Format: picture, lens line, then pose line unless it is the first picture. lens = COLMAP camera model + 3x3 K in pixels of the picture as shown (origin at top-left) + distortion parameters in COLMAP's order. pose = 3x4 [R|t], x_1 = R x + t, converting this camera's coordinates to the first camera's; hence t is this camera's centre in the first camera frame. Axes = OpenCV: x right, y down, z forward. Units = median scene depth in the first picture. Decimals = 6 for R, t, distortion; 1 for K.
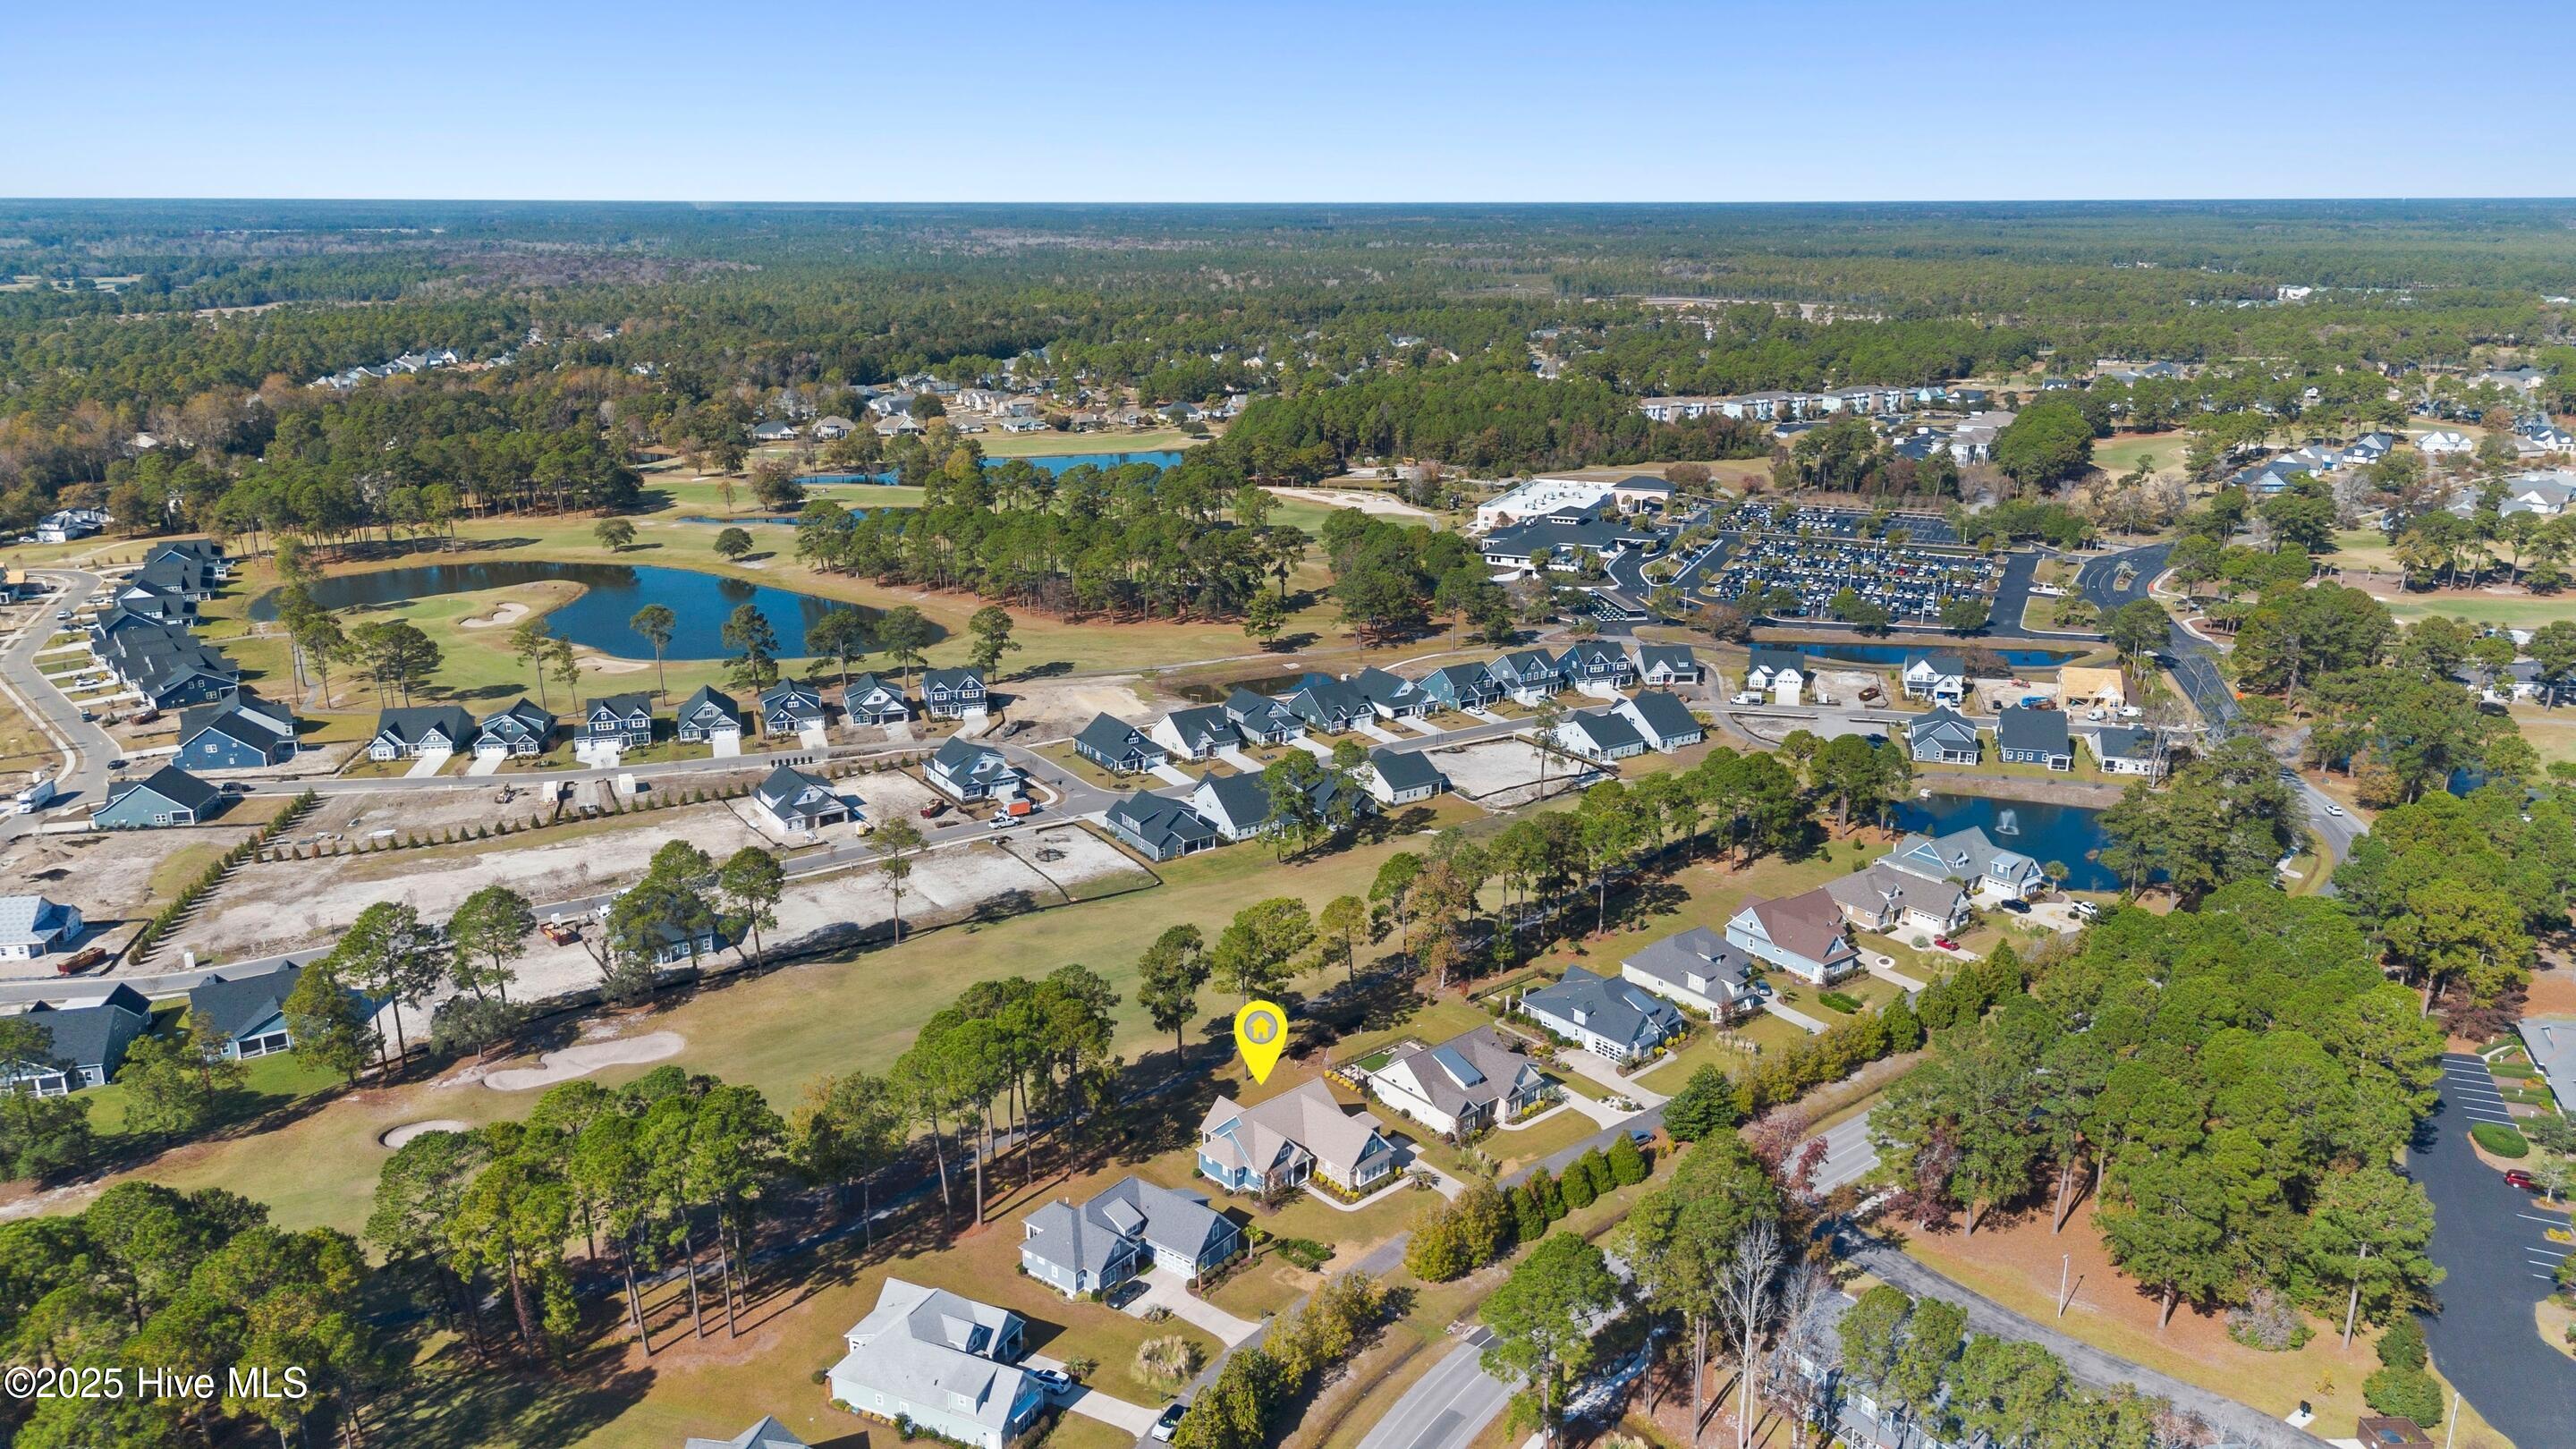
lens RADIAL K [[1794.5, 0, 1288.0], [0, 1794.5, 724.5], [0, 0, 1]] dist [0.117262, -0.134540]
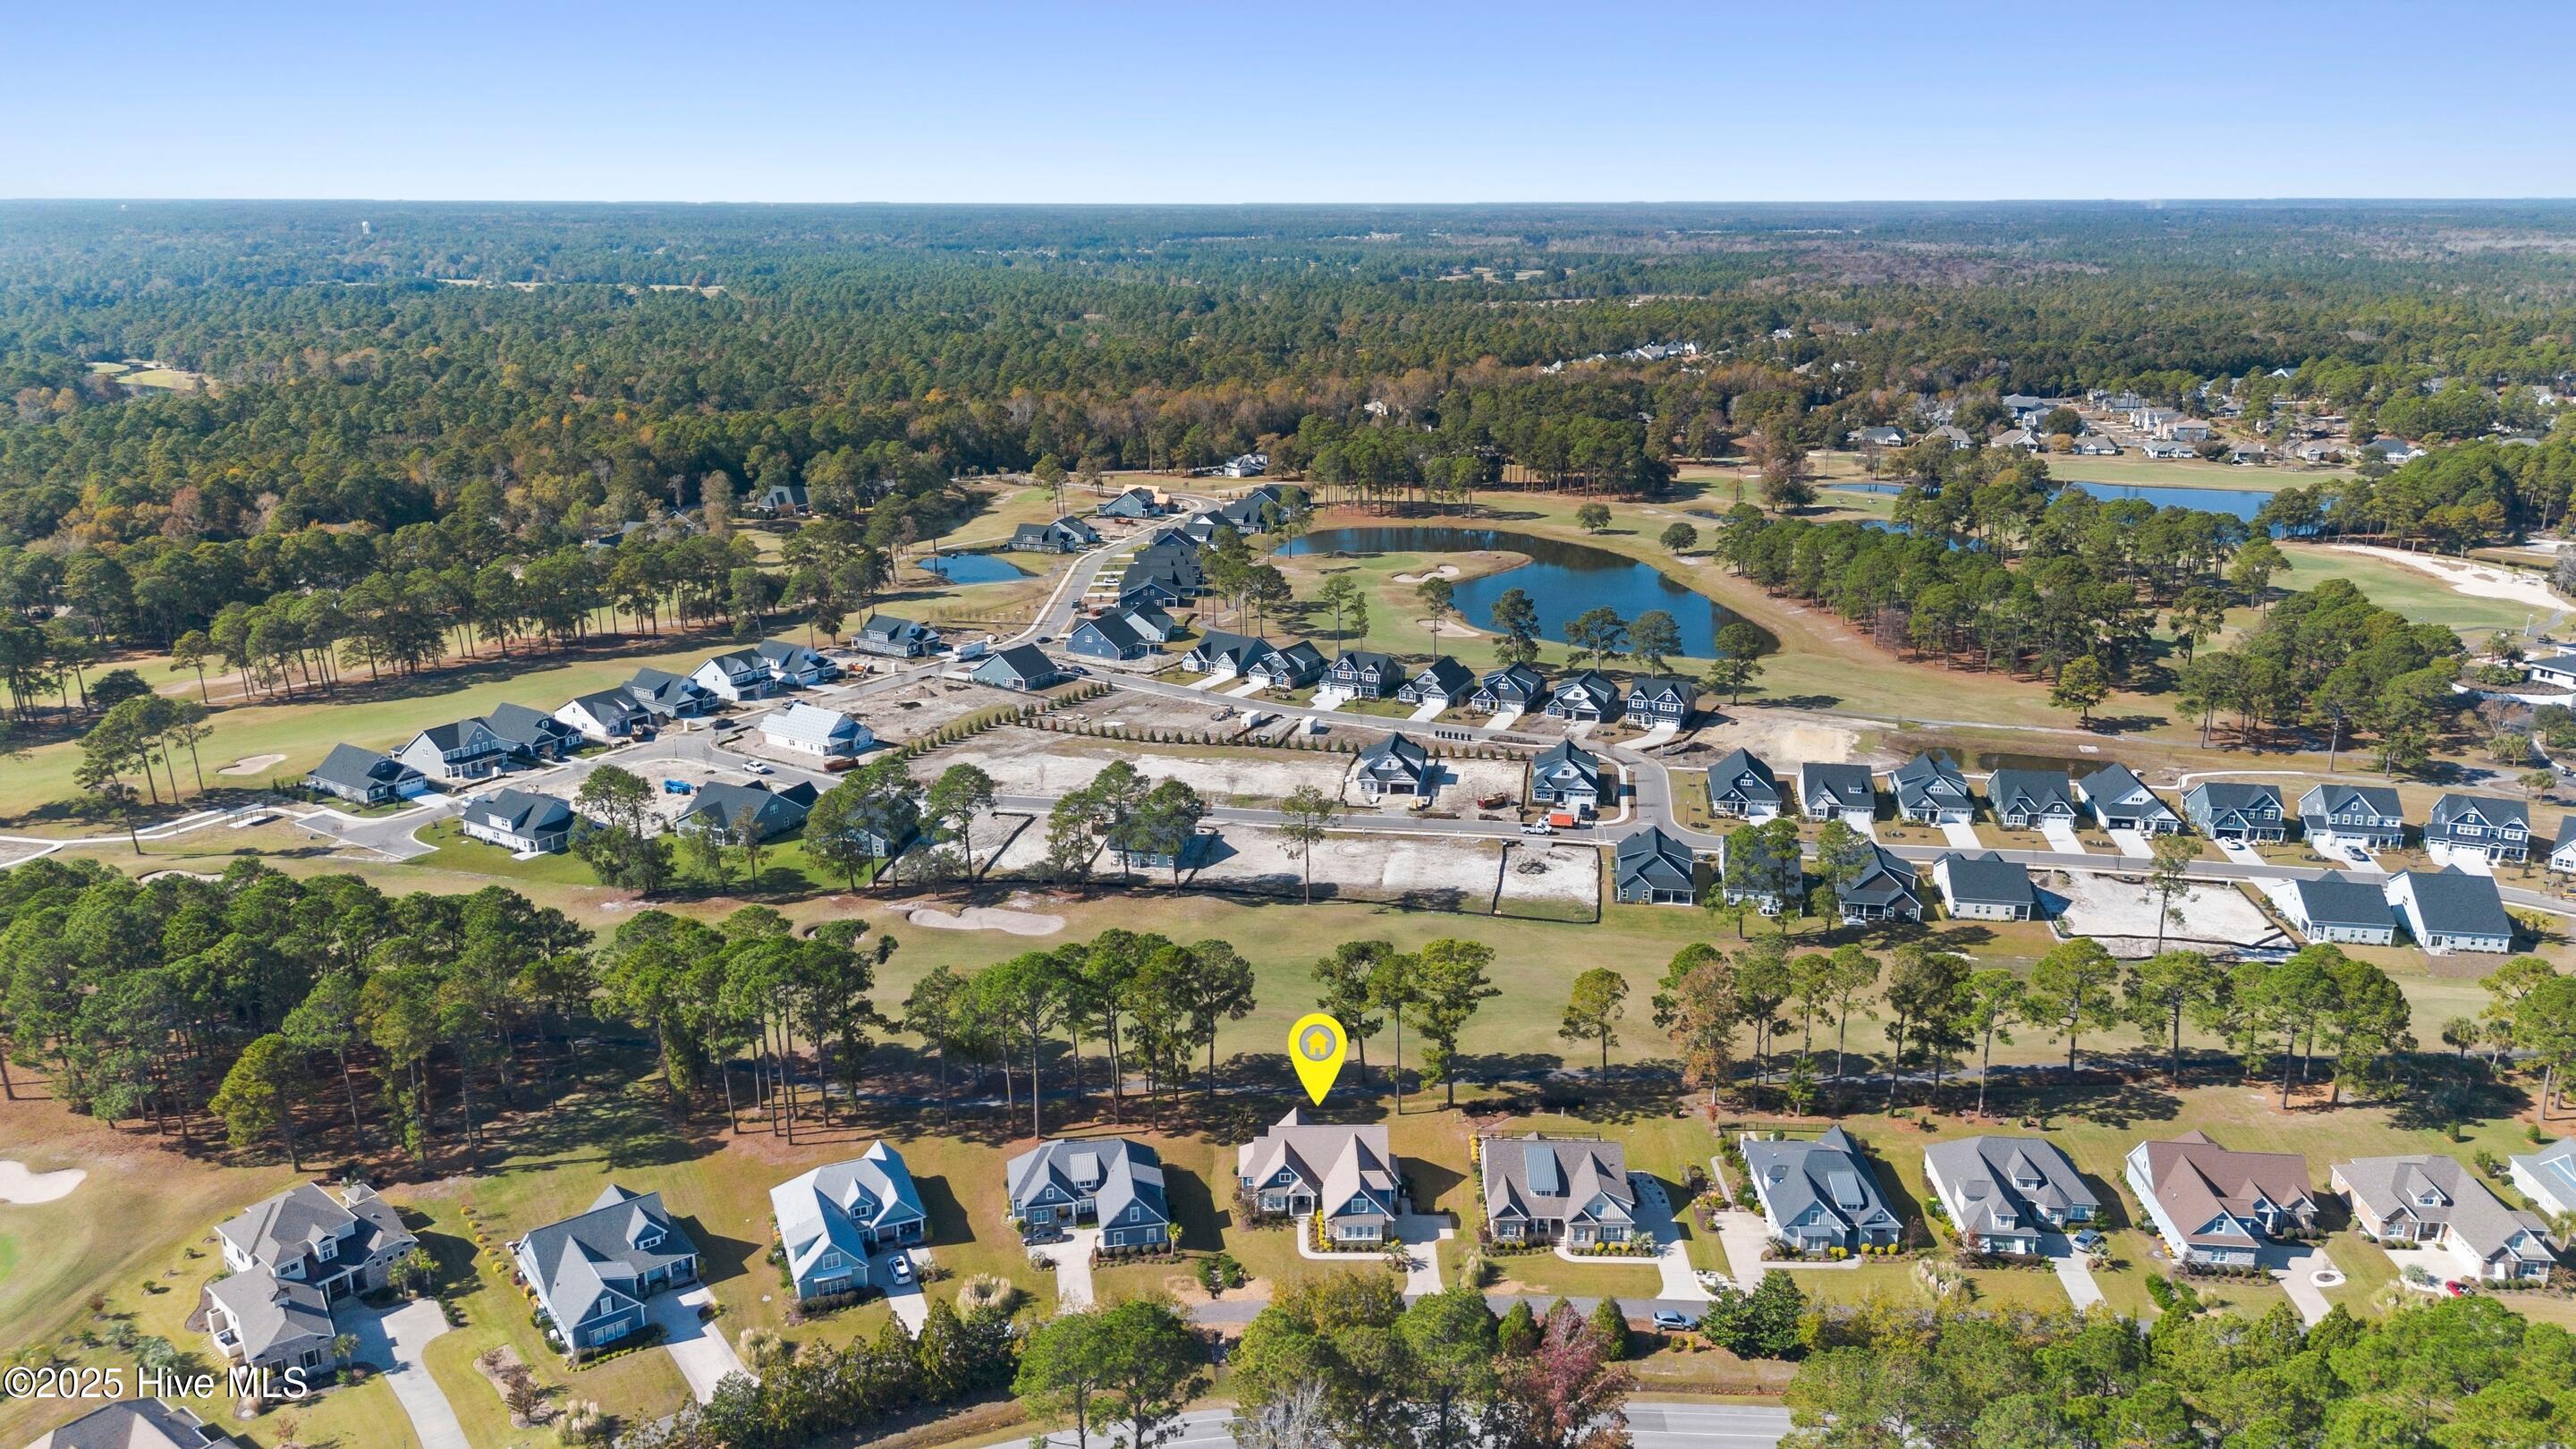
lens RADIAL K [[1794.5, 0, 1288.0], [0, 1794.5, 724.5], [0, 0, 1]] dist [0.117262, -0.134540]
pose [[0.752525, 0.187170, -0.631406, 0.292548], [-0.187232, 0.980004, 0.067359, -0.035812], [0.631387, 0.067530, 0.772522, 0.116438]]
